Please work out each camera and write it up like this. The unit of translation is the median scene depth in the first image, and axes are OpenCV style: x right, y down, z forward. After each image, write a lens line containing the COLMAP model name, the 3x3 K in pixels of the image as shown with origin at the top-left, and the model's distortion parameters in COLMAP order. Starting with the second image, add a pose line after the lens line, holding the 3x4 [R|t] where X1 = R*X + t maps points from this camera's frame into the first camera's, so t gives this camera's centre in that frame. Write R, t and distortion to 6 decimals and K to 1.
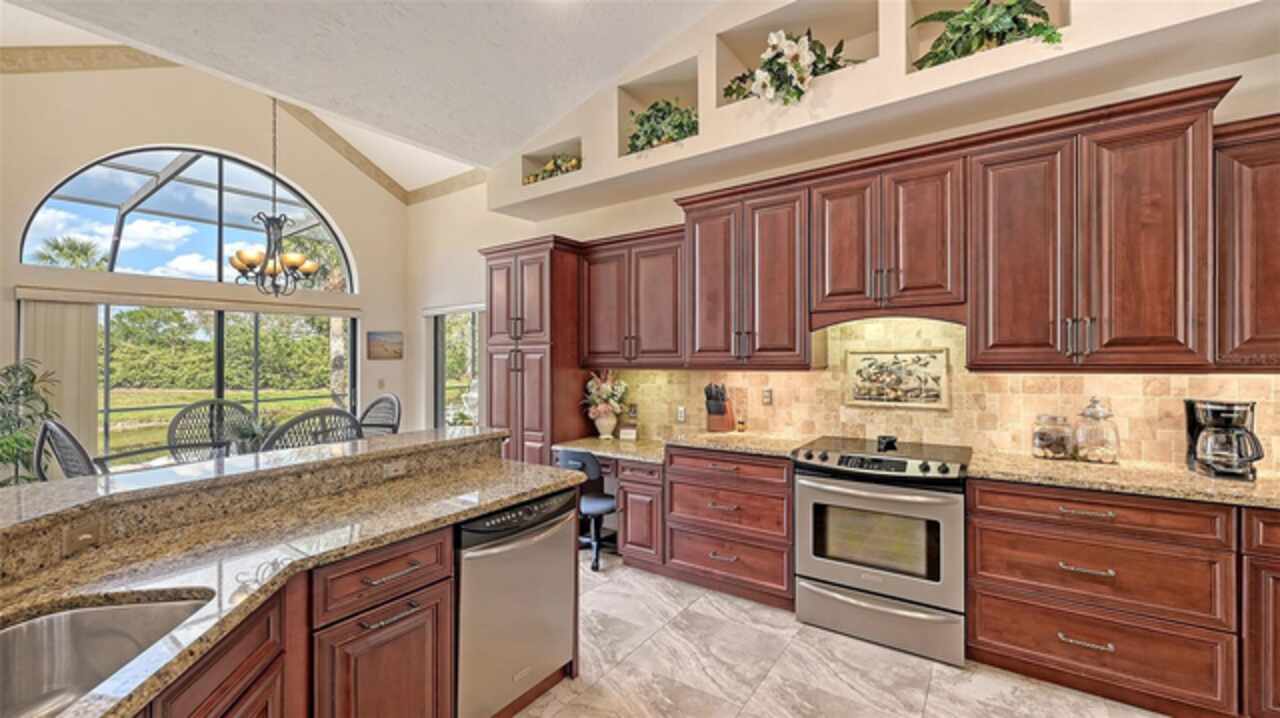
lens RADIAL K [[512.6, 0, 643.7], [0, 512.6, 365.8], [0, 0, 1]] dist [-0.001175, 0.000869]
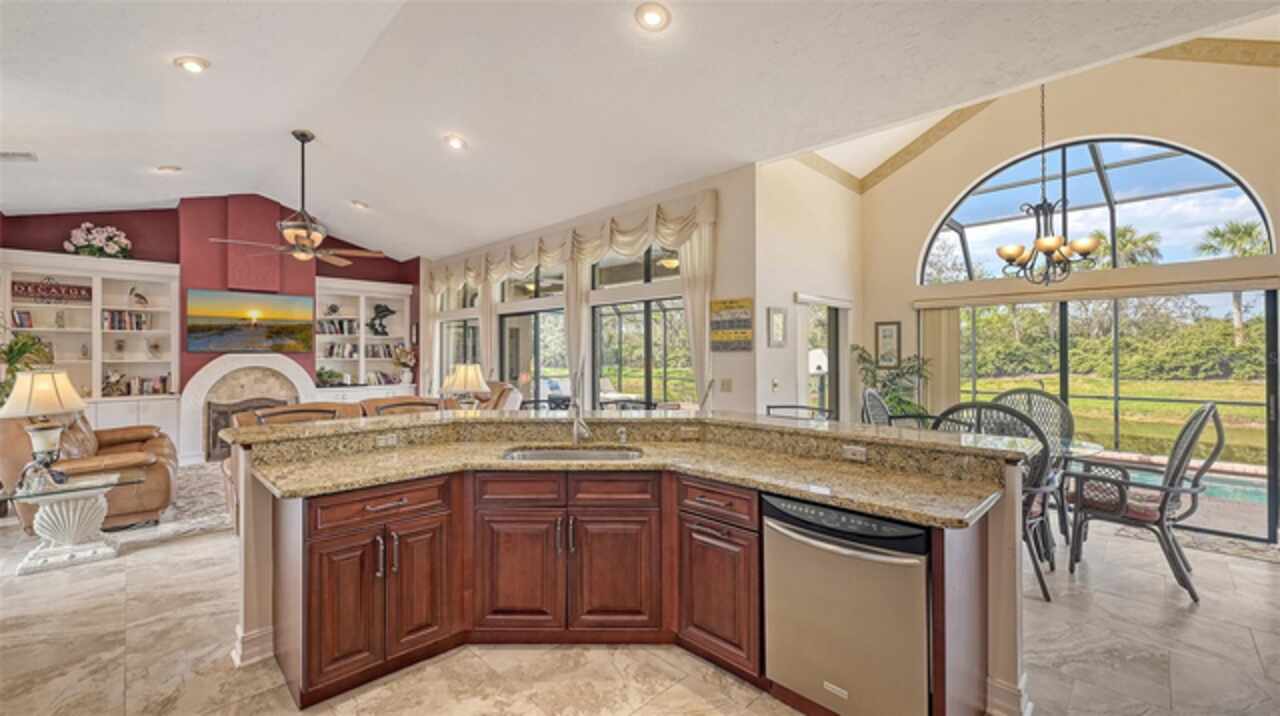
lens RADIAL K [[512.6, 0, 623.2], [0, 512.6, 358.7], [0, 0, 1]] dist [-0.001175, 0.000869]
pose [[-0.197583, 0.022685, -0.980024, 0.350912], [-0.014454, 0.999556, 0.026051, -0.005971], [0.980180, 0.019313, -0.197167, 0.325735]]
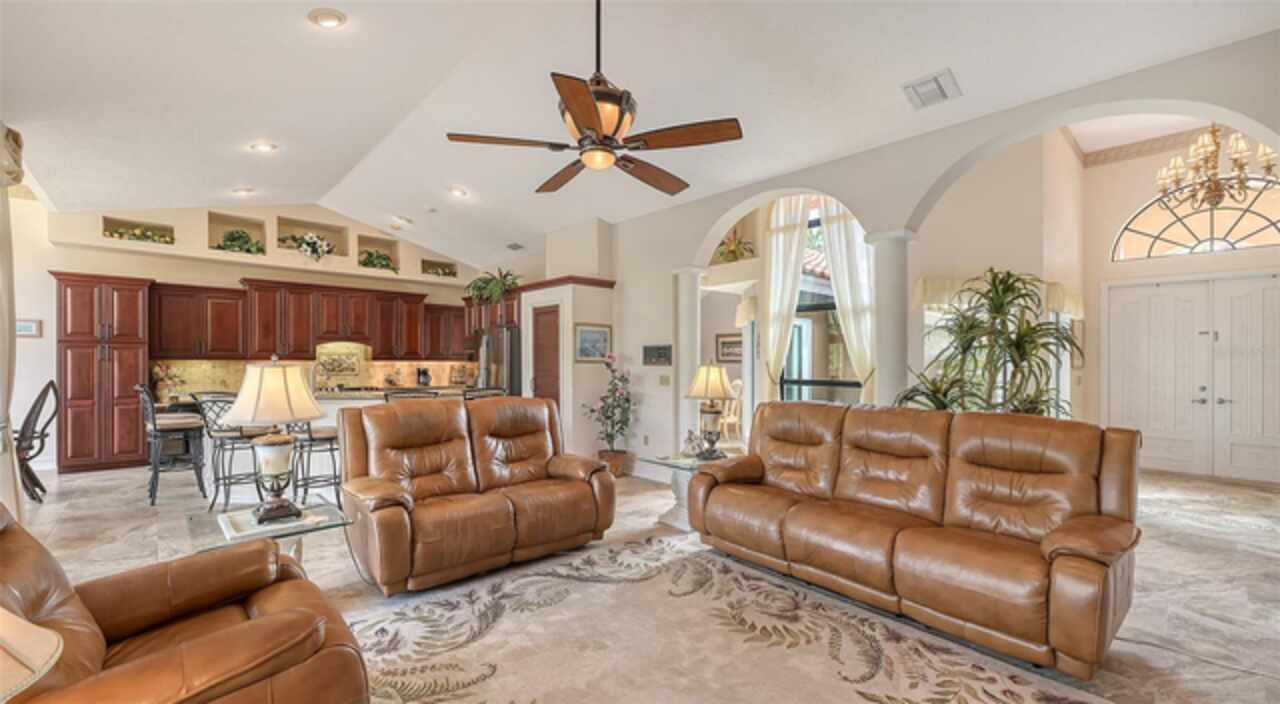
lens RADIAL K [[517.9, 0, 629.1], [0, 517.9, 349.3], [0, 0, 1]] dist [0.003063, 0.000400]
pose [[0.236059, 0.037393, 0.971019, -1.746802], [0.013967, 0.999026, -0.041867, 0.081634], [-0.971638, 0.023446, 0.235307, -1.095206]]
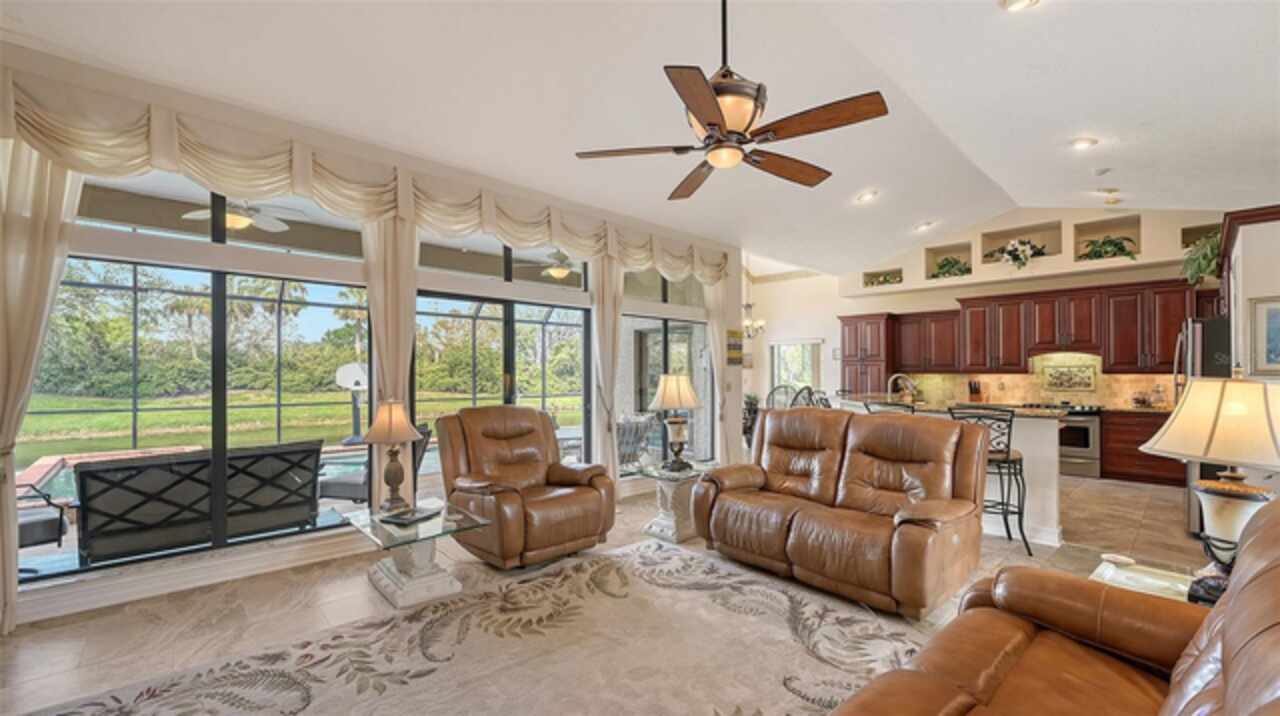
lens RADIAL K [[512.6, 0, 638.4], [0, 512.6, 365.7], [0, 0, 1]] dist [-0.001175, 0.000869]
pose [[0.975502, 0.012603, -0.219628, -0.888640], [-0.019828, 0.999331, -0.030724, 0.078269], [0.219094, 0.034326, 0.975100, -1.667933]]
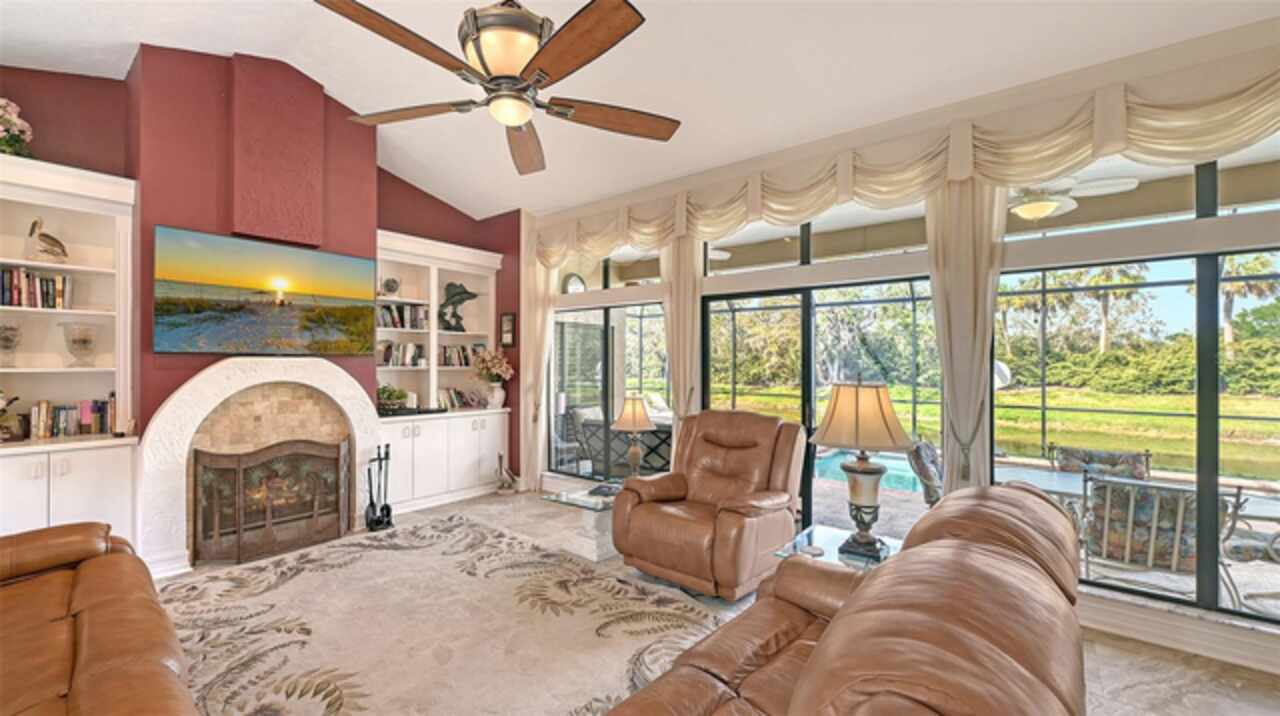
lens RADIAL K [[517.8, 0, 607.7], [0, 517.8, 371.6], [0, 0, 1]] dist [-0.000689, 0.000129]
pose [[-0.110732, 0.028265, -0.993448, -0.311693], [-0.024397, 0.999217, 0.031149, 0.025820], [0.993551, 0.027686, -0.109956, -0.662997]]
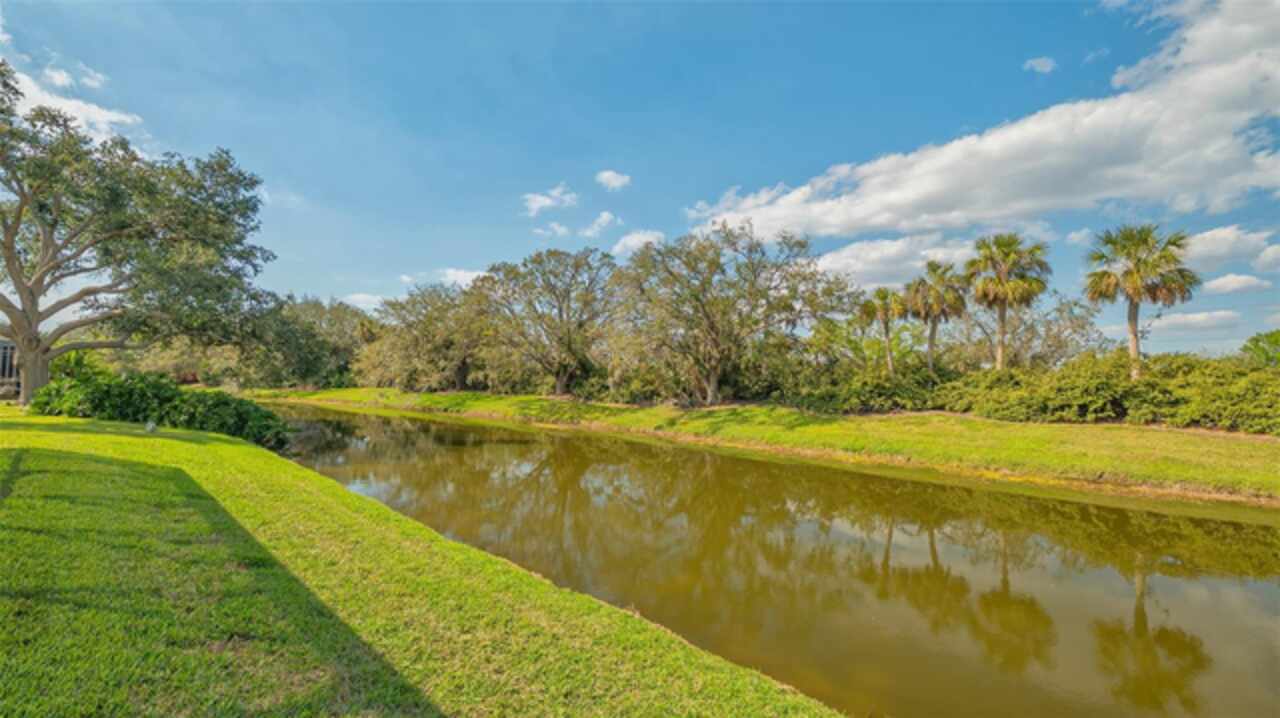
lens RADIAL K [[512.6, 0, 628.3], [0, 512.6, 368.9], [0, 0, 1]] dist [-0.001175, 0.000869]
pose [[-0.127569, -0.018070, -0.991665, -2.475837], [-0.039786, 0.999122, -0.013088, 0.051923], [0.991031, 0.037785, -0.128176, 2.907206]]
